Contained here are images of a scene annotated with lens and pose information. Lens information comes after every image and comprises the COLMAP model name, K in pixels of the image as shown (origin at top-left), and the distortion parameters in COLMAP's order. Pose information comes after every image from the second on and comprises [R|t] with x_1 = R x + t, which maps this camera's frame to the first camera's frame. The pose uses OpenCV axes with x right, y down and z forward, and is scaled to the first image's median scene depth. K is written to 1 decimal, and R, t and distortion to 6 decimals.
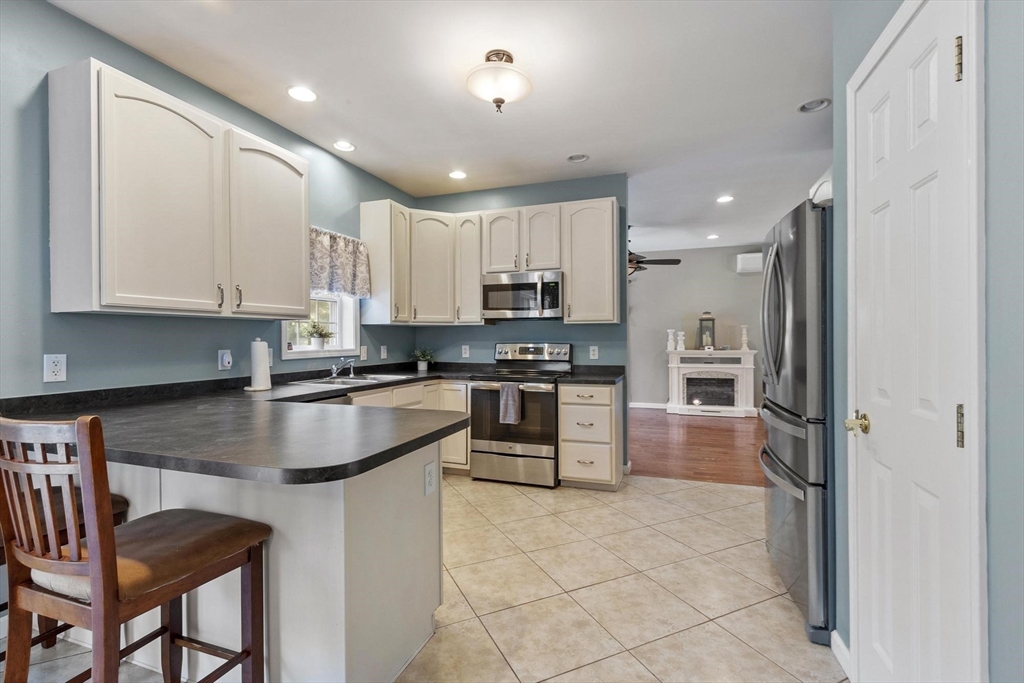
lens RADIAL K [[447.9, 0, 511.0], [0, 447.9, 339.6], [0, 0, 1]] dist [-0.014624, -0.000153]
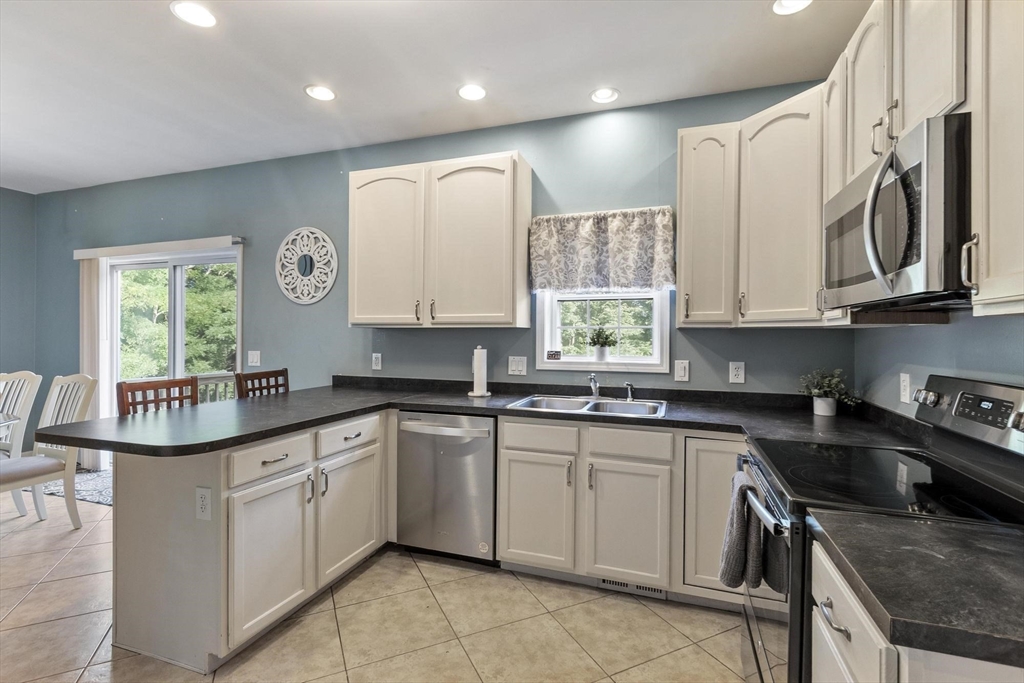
lens RADIAL K [[472.7, 0, 514.0], [0, 472.7, 340.8], [0, 0, 1]] dist [0.002234, 0.000127]
pose [[0.019090, 0.002228, -0.999815, 0.539574], [-0.013415, 0.999908, 0.001972, -0.018562], [0.999728, 0.013375, 0.019118, 1.049672]]
